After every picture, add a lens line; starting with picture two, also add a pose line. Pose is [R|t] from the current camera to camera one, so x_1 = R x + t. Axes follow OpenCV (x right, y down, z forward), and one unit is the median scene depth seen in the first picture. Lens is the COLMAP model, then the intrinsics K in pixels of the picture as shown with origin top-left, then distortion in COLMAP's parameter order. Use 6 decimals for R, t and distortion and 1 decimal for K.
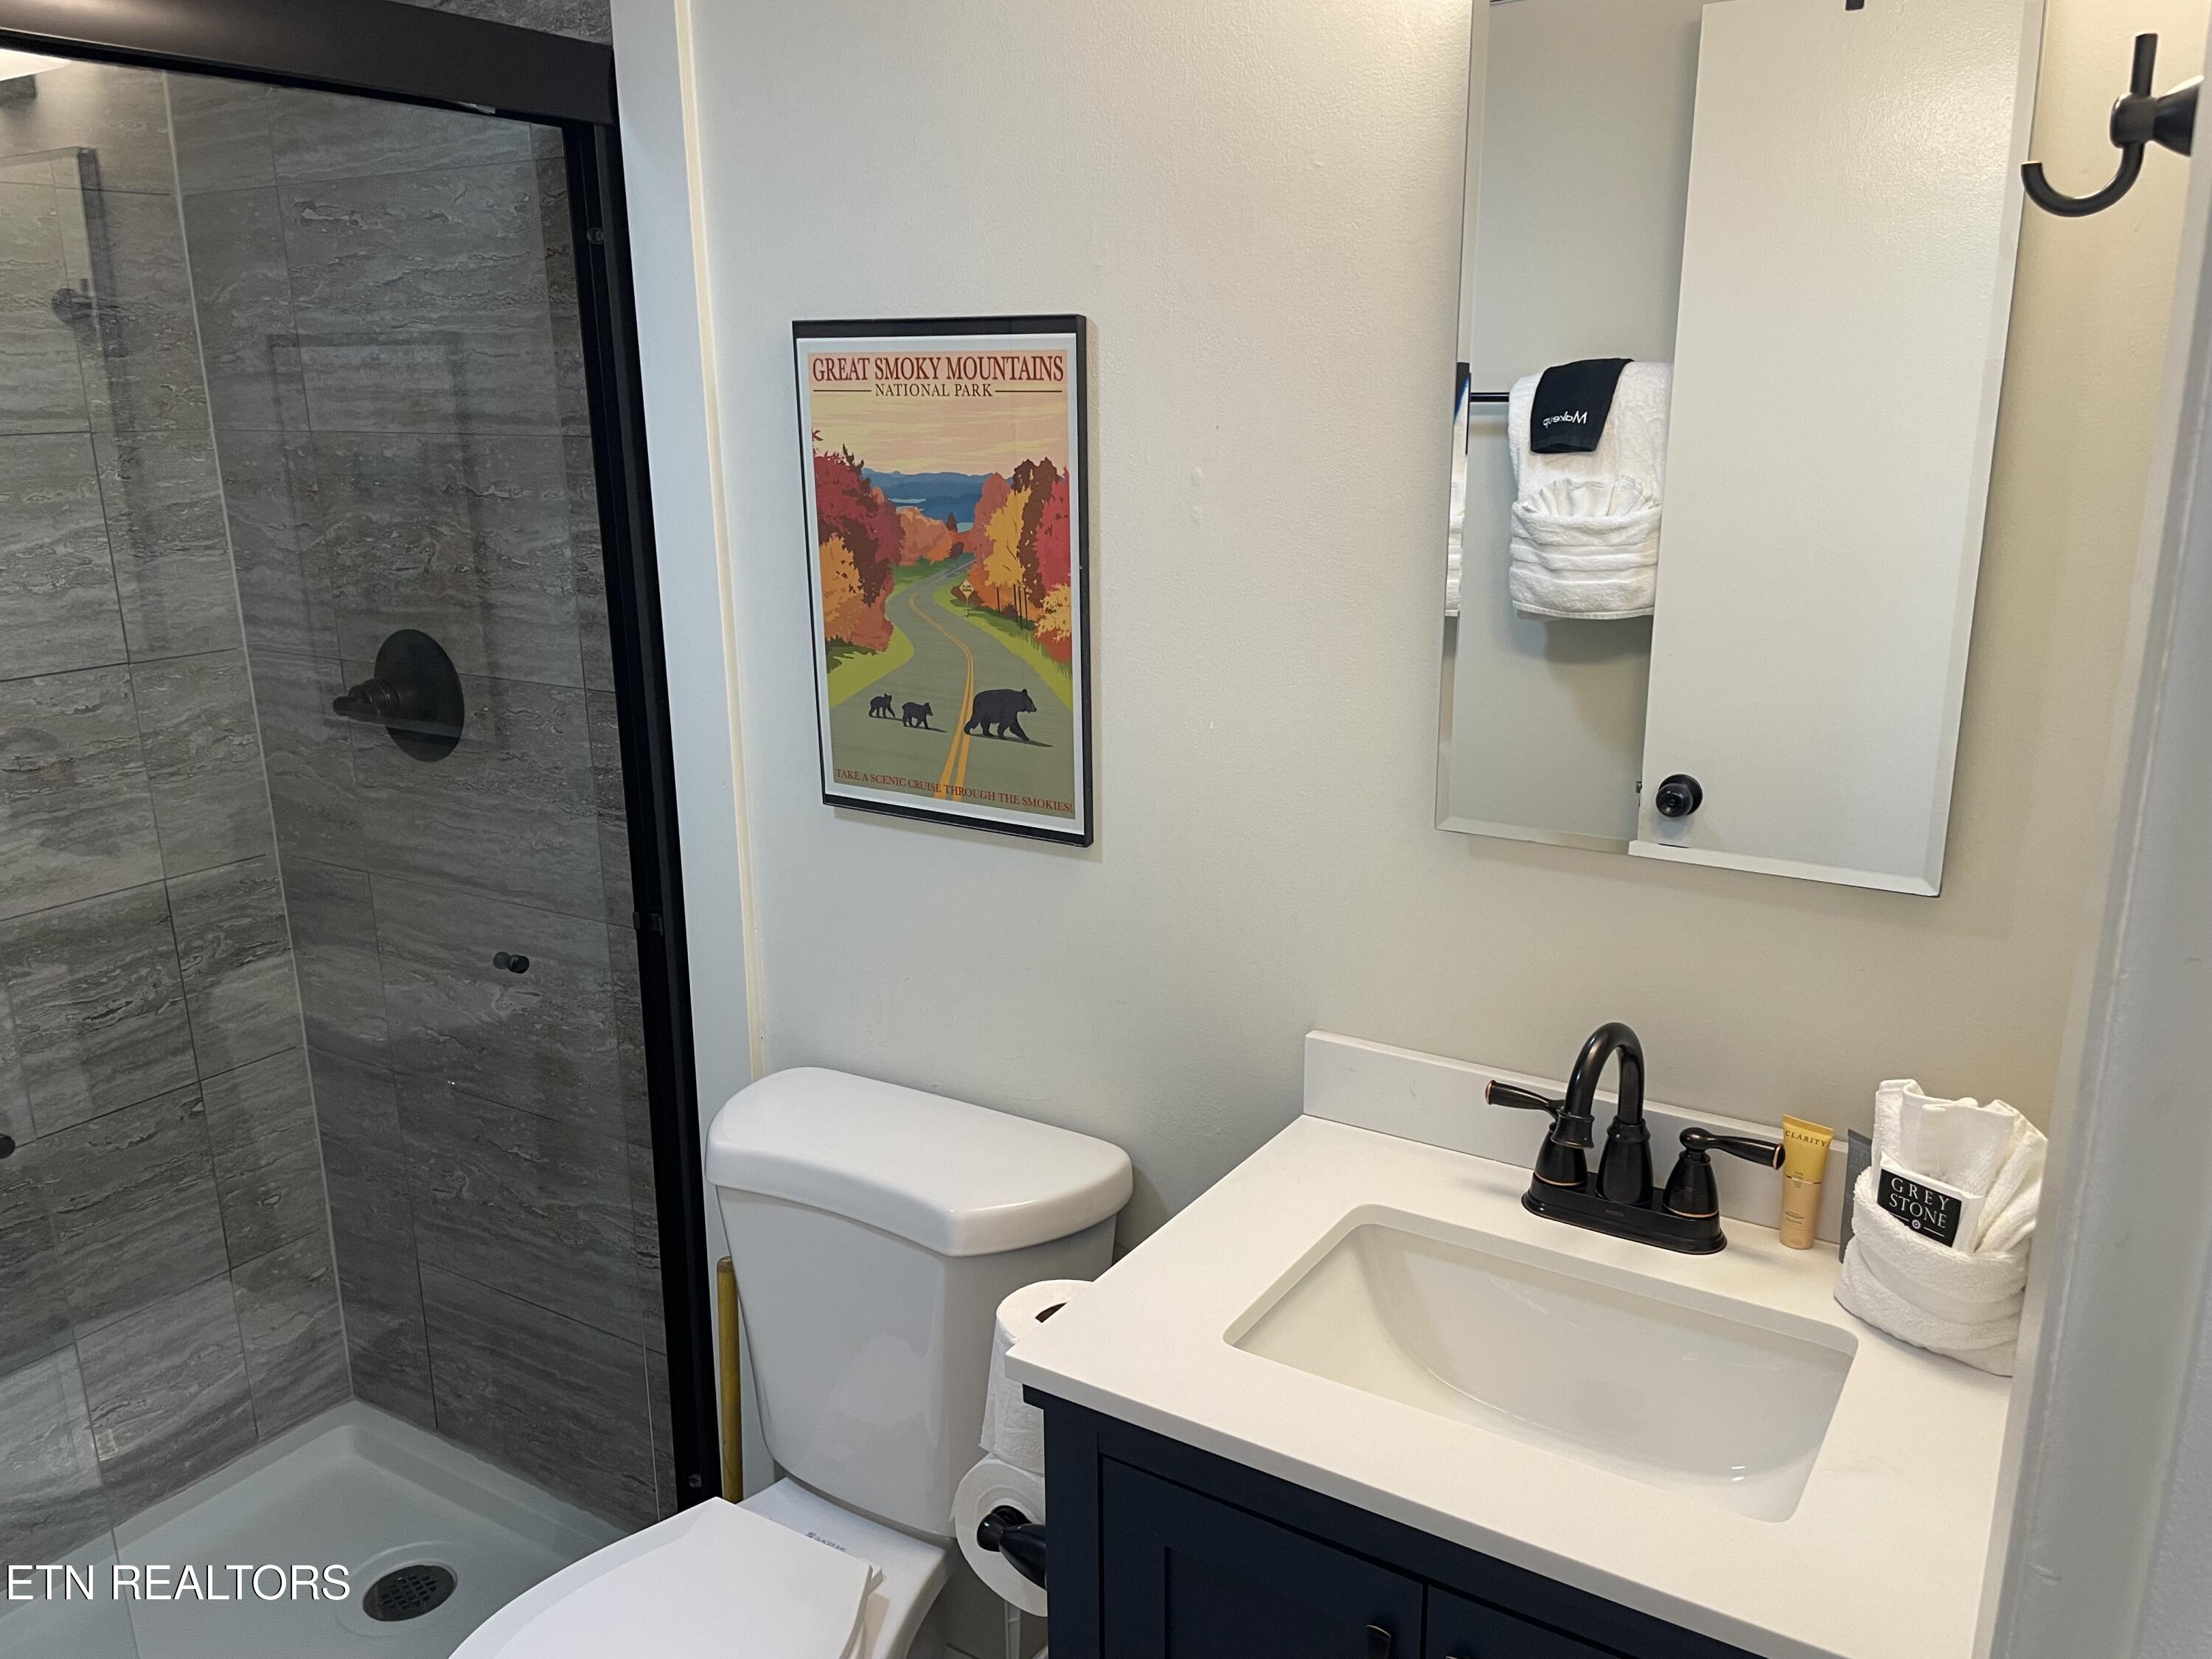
lens RADIAL K [[1670.1, 0, 1115.8], [0, 1670.1, 832.6], [0, 0, 1]] dist [0.093410, -0.125727]
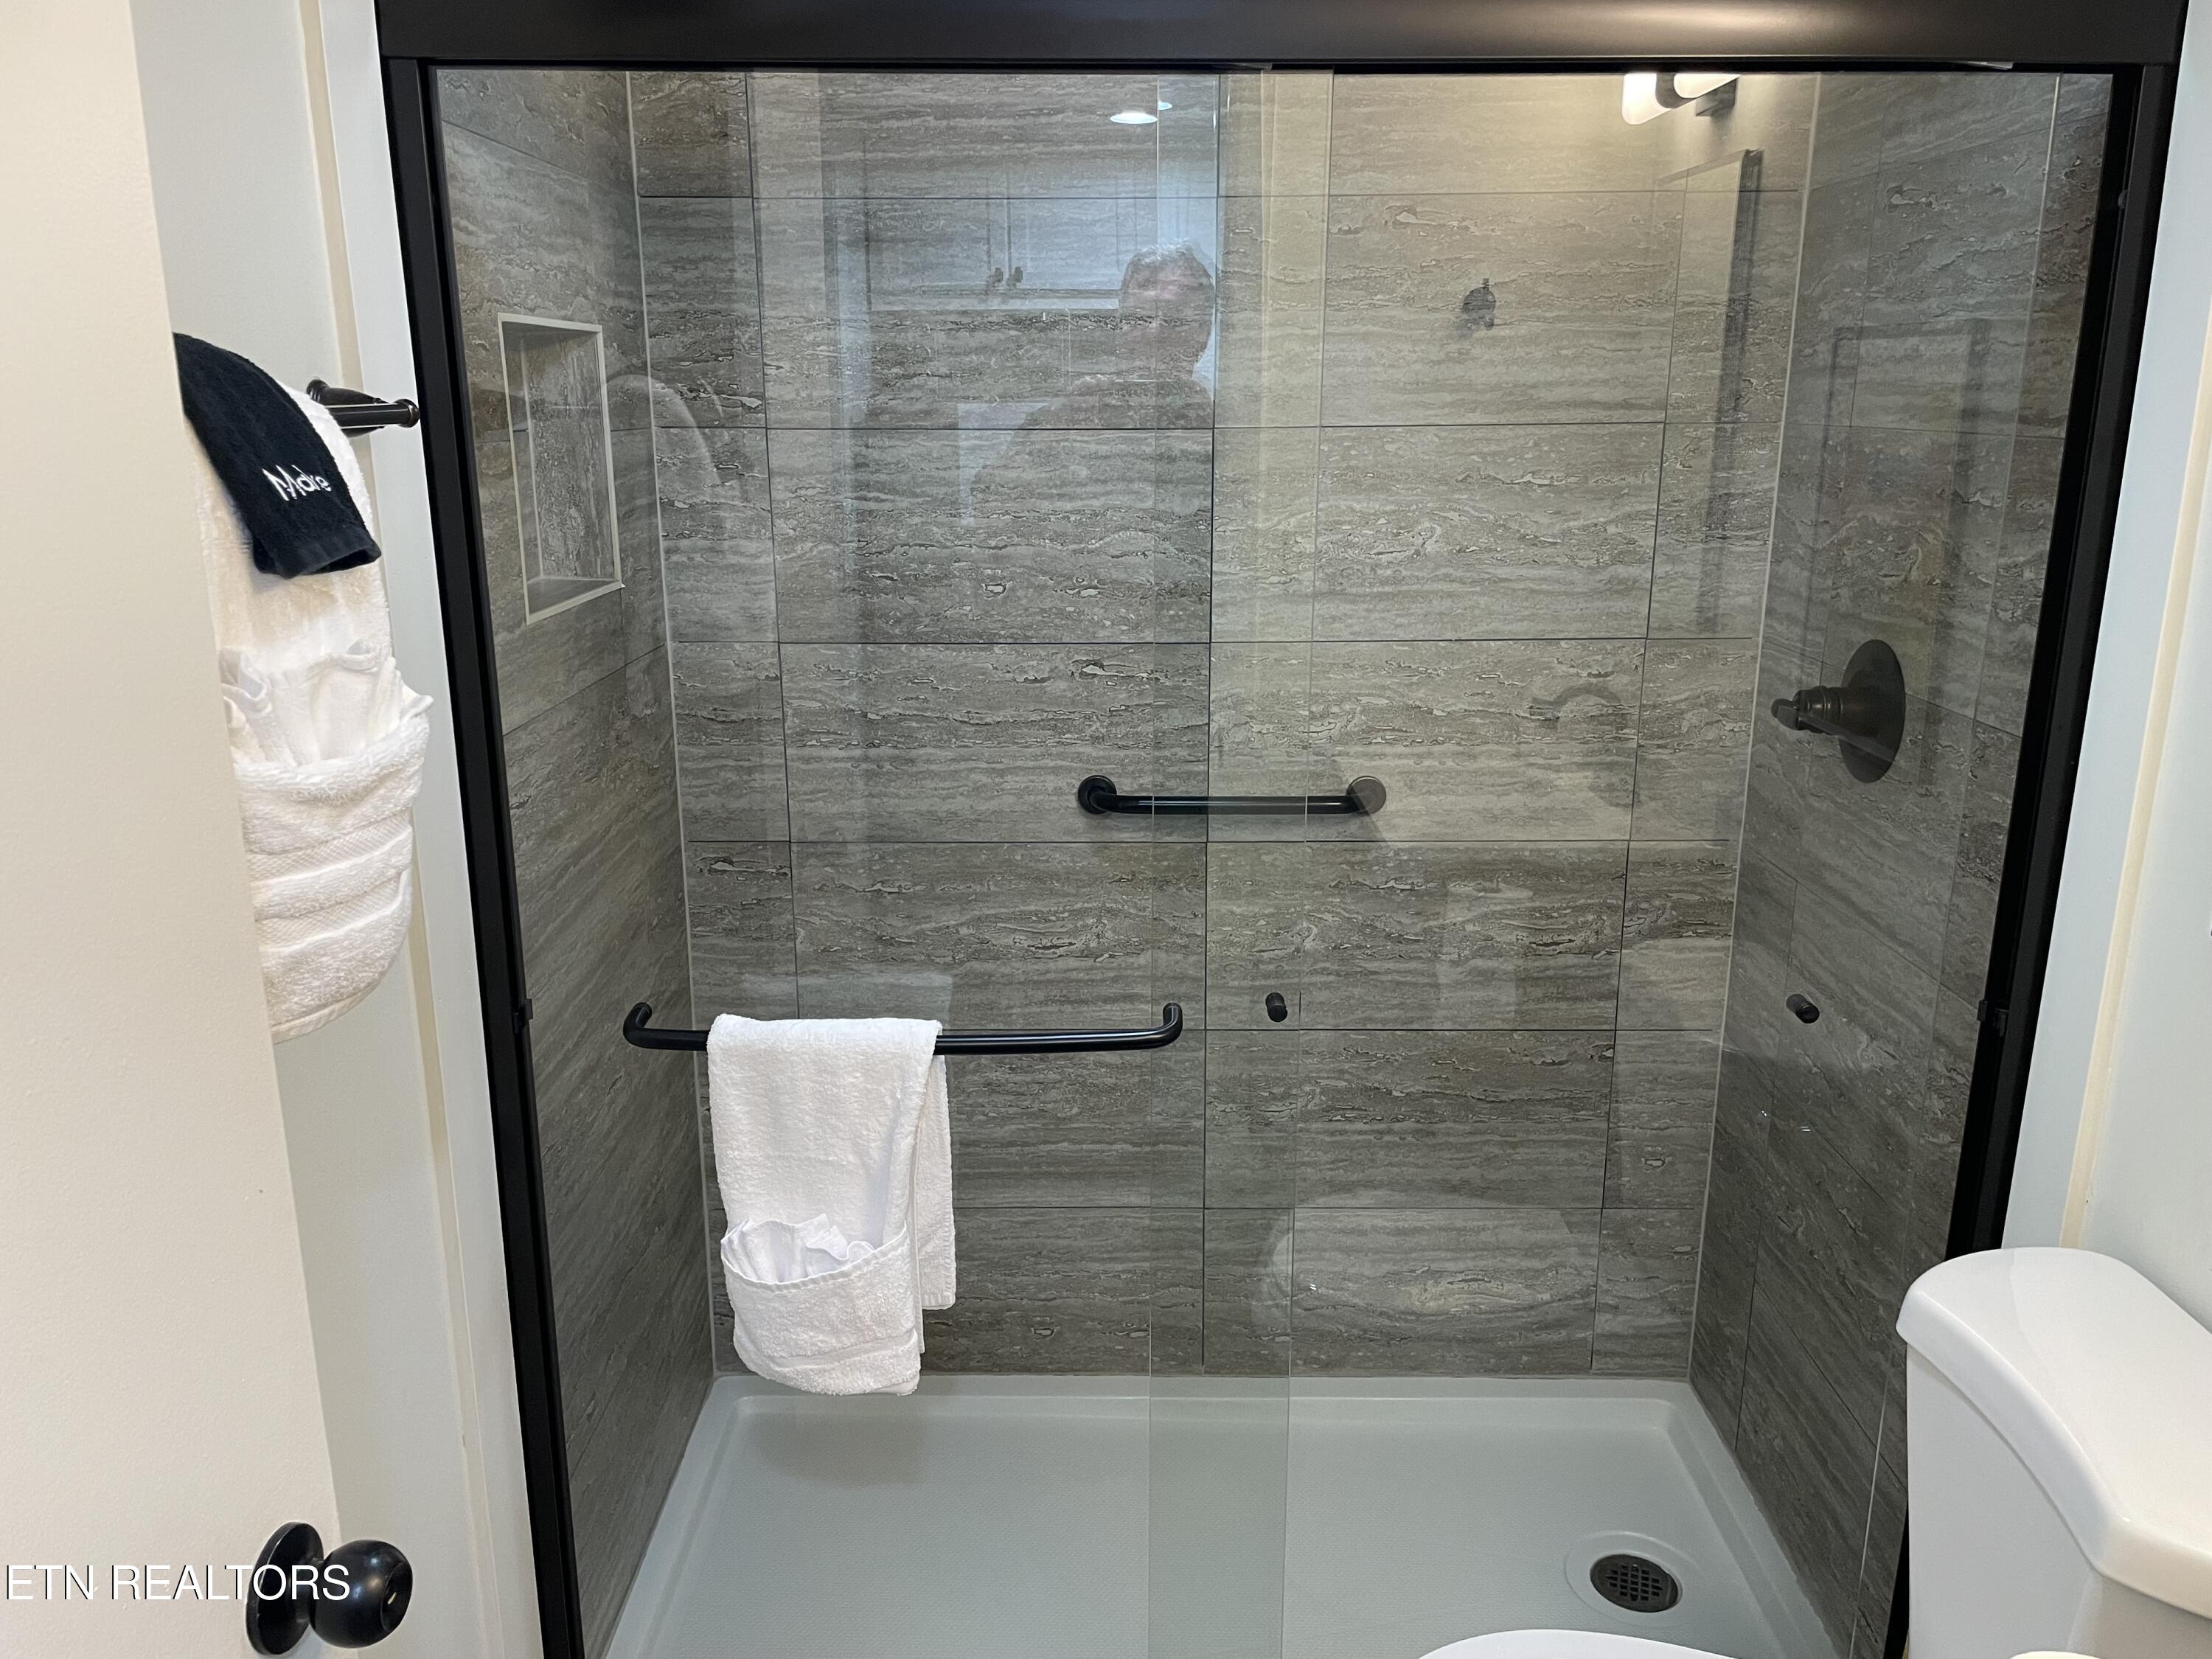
lens RADIAL K [[1670.1, 0, 1115.8], [0, 1670.1, 832.6], [0, 0, 1]] dist [0.093410, -0.125727]
pose [[0.529525, 0.226044, -0.817623, 0.144521], [-0.222092, 0.967166, 0.123552, -0.038145], [0.818705, 0.116164, 0.562341, 0.137207]]
